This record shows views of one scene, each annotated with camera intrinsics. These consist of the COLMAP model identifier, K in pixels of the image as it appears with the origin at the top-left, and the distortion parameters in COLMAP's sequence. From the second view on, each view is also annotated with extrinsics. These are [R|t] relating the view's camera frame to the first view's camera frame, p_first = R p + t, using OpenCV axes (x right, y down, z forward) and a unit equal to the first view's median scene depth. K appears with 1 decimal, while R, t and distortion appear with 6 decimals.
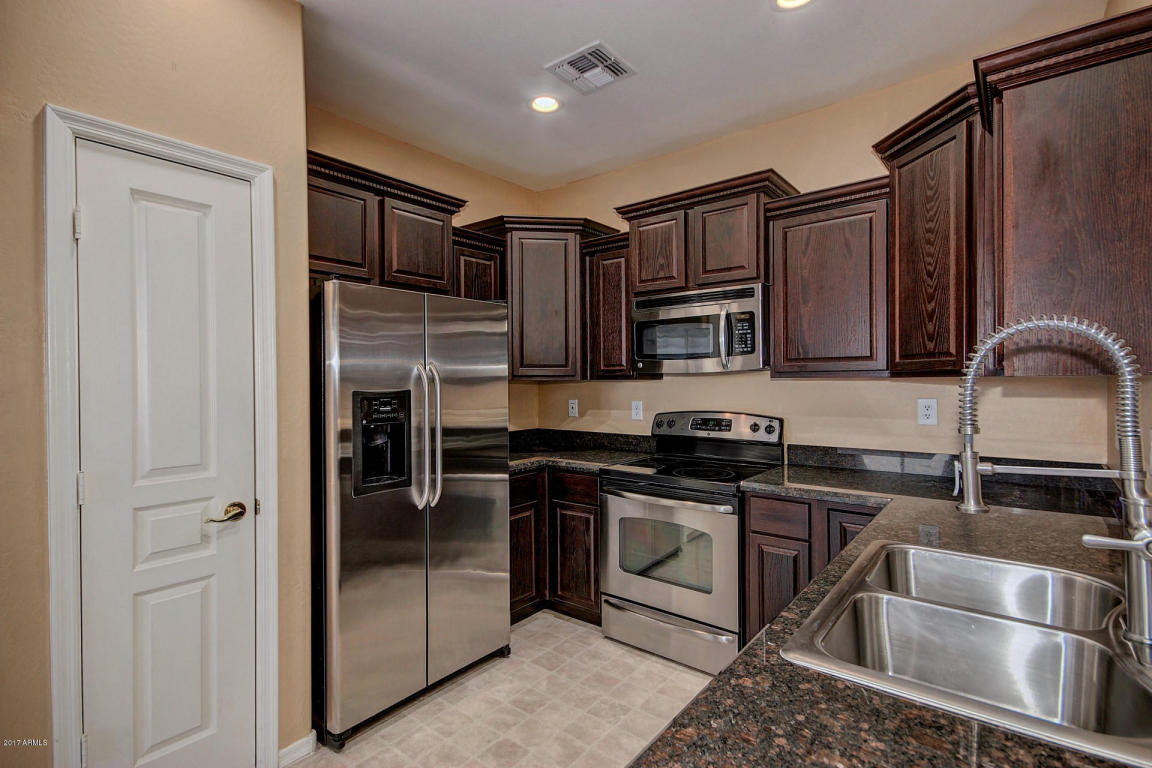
lens RADIAL K [[546.2, 0, 576.0], [0, 546.2, 384.0], [0, 0, 1]] dist [0.011711, 0.000060]
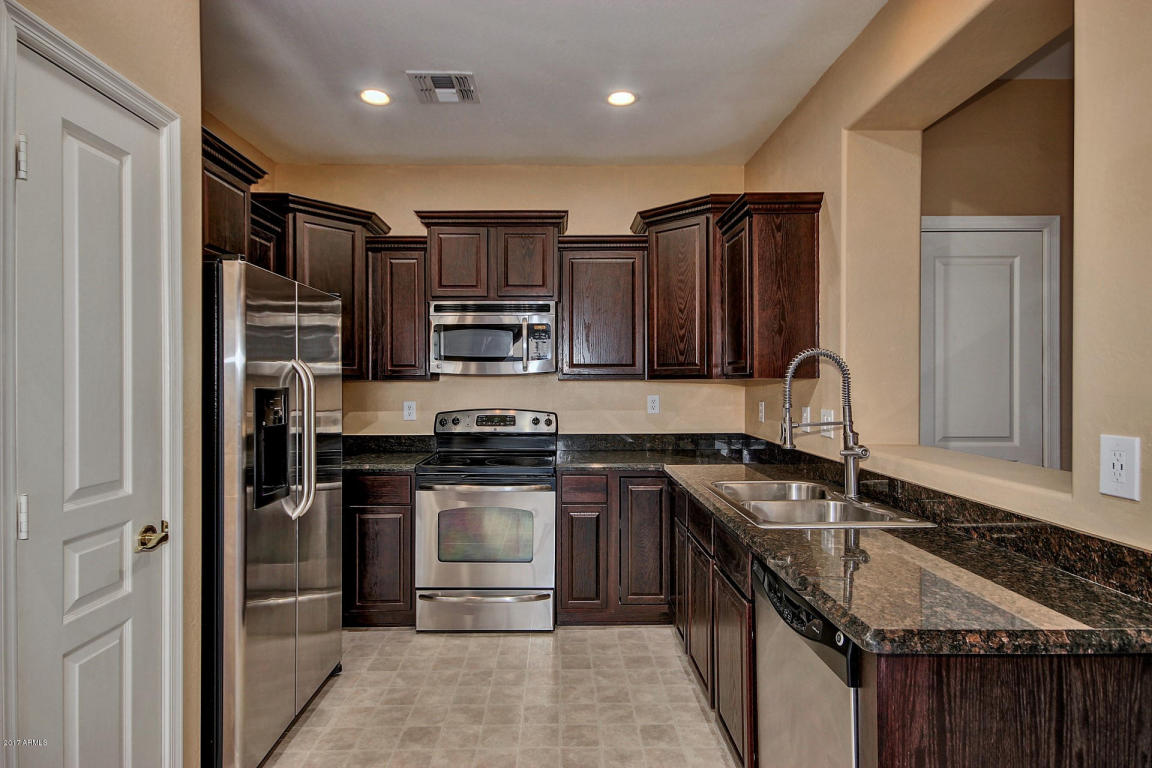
lens RADIAL K [[604.4, 0, 563.1], [0, 604.4, 383.7], [0, 0, 1]] dist [0.003796, 0.000457]
pose [[0.768633, 0.004118, 0.639677, -0.499716], [-0.000435, 0.999982, -0.005914, 0.006676], [-0.639690, 0.004267, 0.768621, -0.041815]]
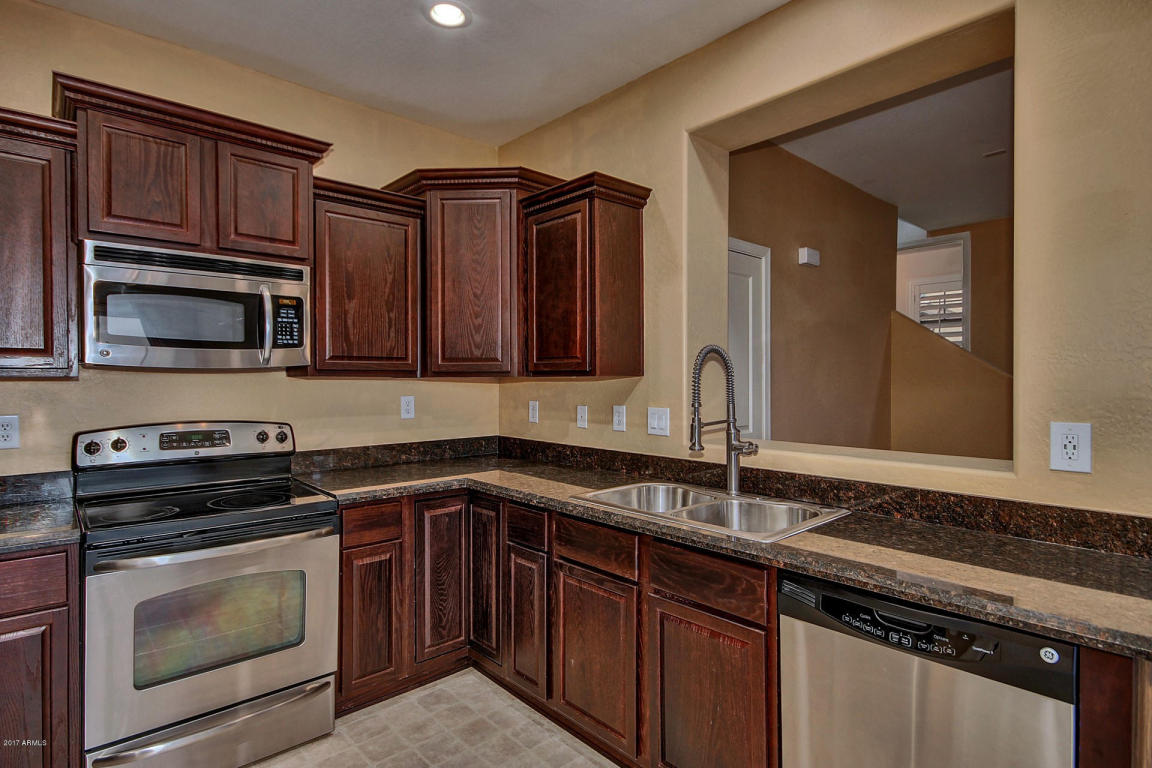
lens RADIAL K [[592.7, 0, 576.0], [0, 592.7, 384.0], [0, 0, 1]] dist [0.003655, 0.000625]
pose [[0.159403, -0.000232, 0.987214, -0.513950], [0.005617, 0.999984, -0.000672, 0.004083], [-0.987198, 0.005652, 0.159402, 0.428193]]
